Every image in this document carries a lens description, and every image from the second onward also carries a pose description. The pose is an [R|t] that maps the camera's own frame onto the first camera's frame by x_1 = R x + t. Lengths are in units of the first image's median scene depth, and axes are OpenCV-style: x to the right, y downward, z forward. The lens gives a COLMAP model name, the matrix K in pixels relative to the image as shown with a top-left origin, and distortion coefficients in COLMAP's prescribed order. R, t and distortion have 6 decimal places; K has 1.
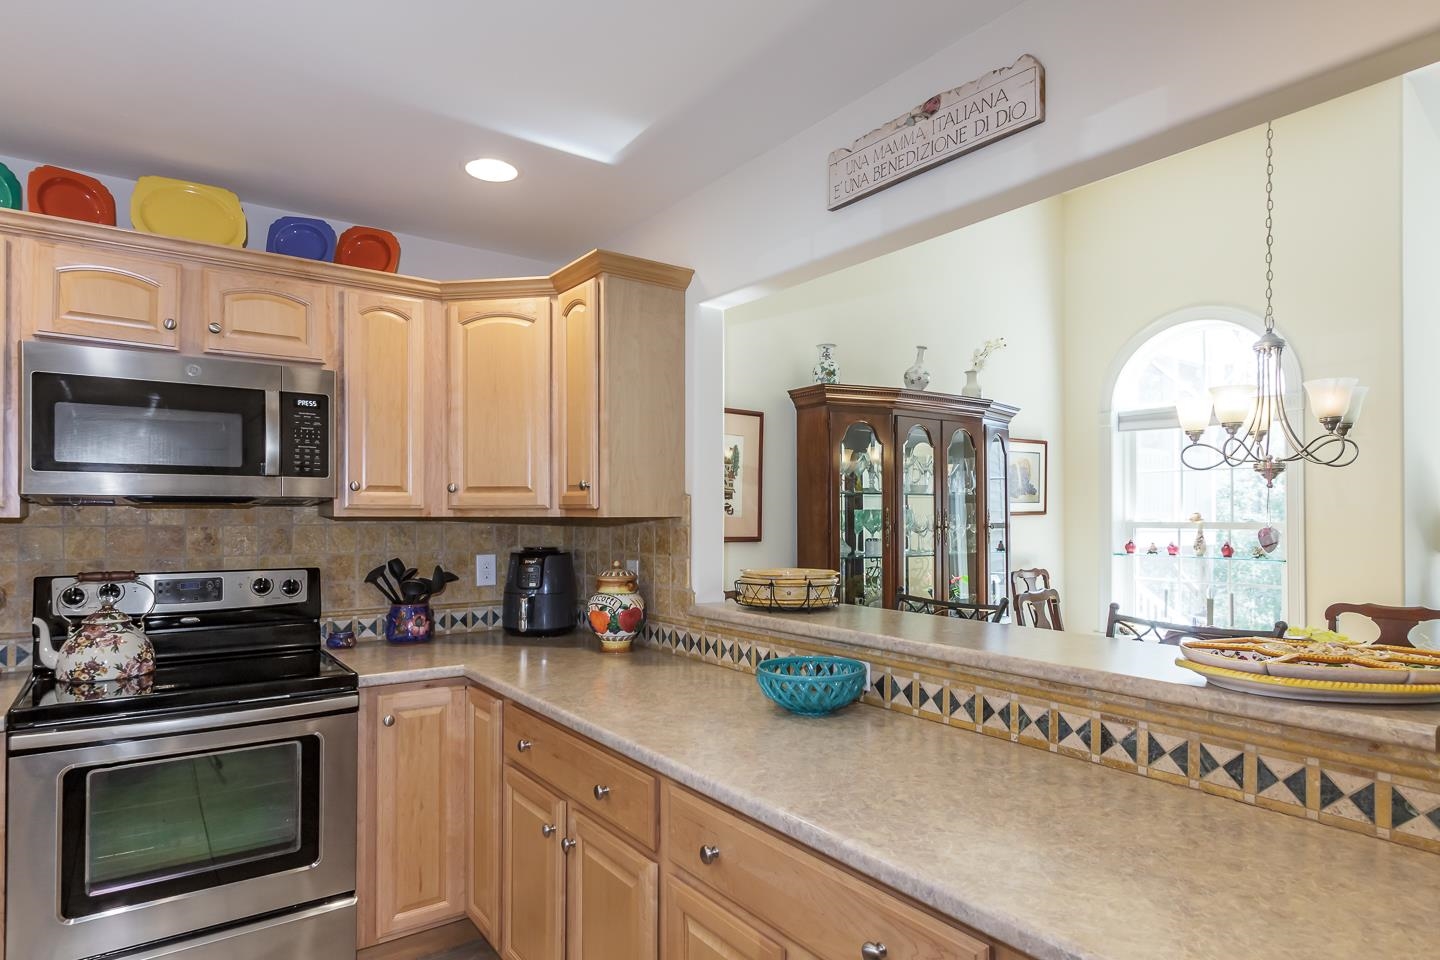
lens RADIAL K [[800.1, 0, 698.6], [0, 800.1, 514.1], [0, 0, 1]] dist [0.016958, -0.000842]
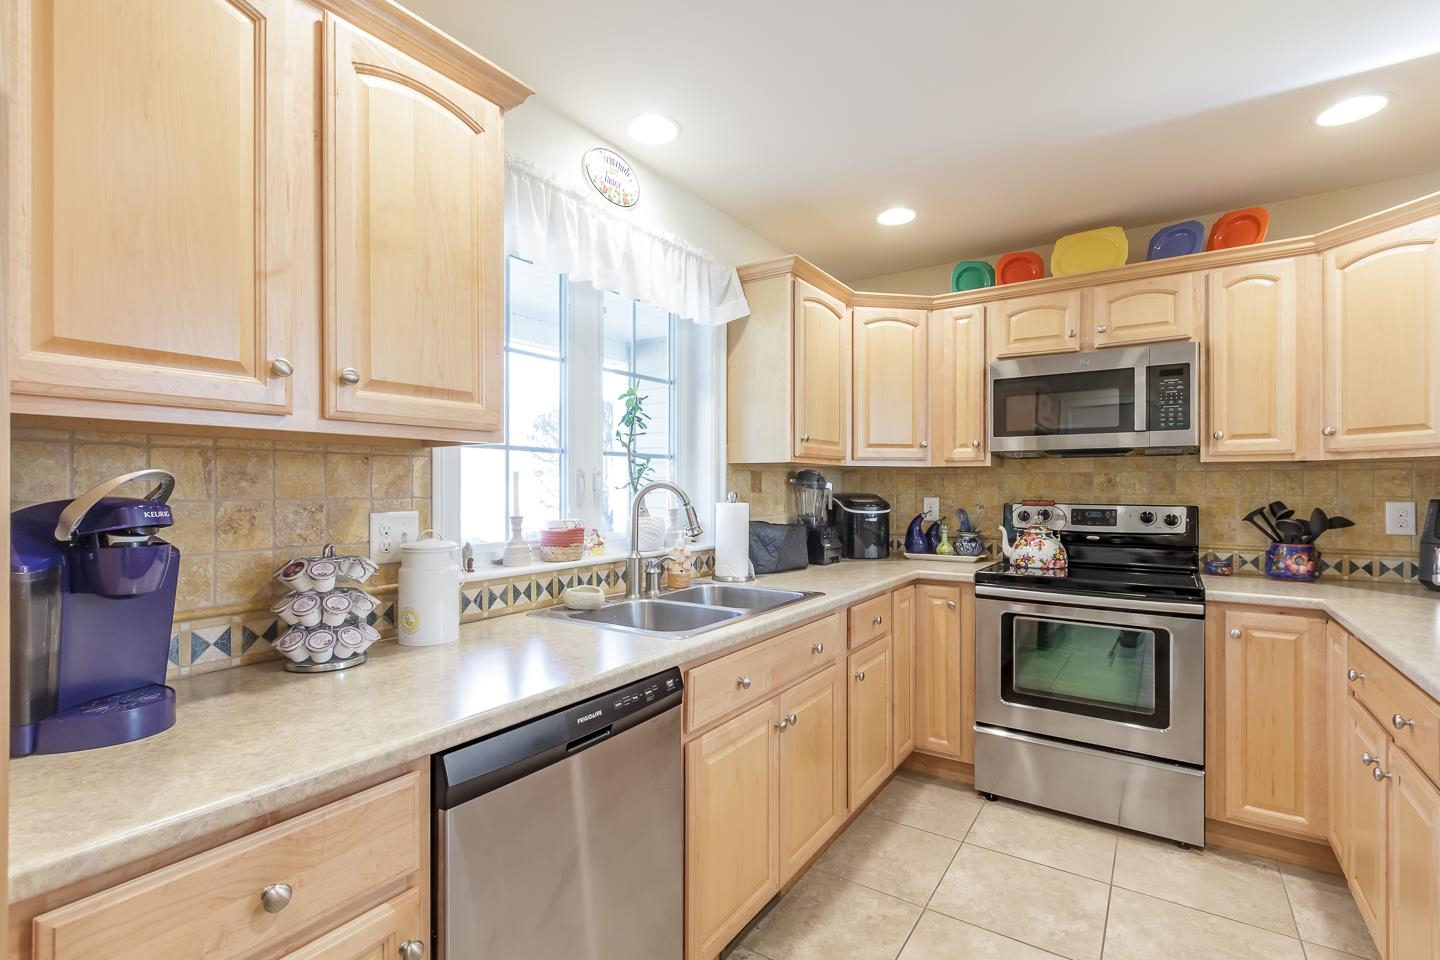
lens RADIAL K [[666.4, 0, 709.1], [0, 666.4, 485.0], [0, 0, 1]] dist [0.002718, -0.001626]
pose [[0.349641, -0.002982, -0.936879, 0.237200], [0.000284, 0.999995, -0.003077, 0.042095], [0.936884, 0.000810, 0.349640, -0.046960]]
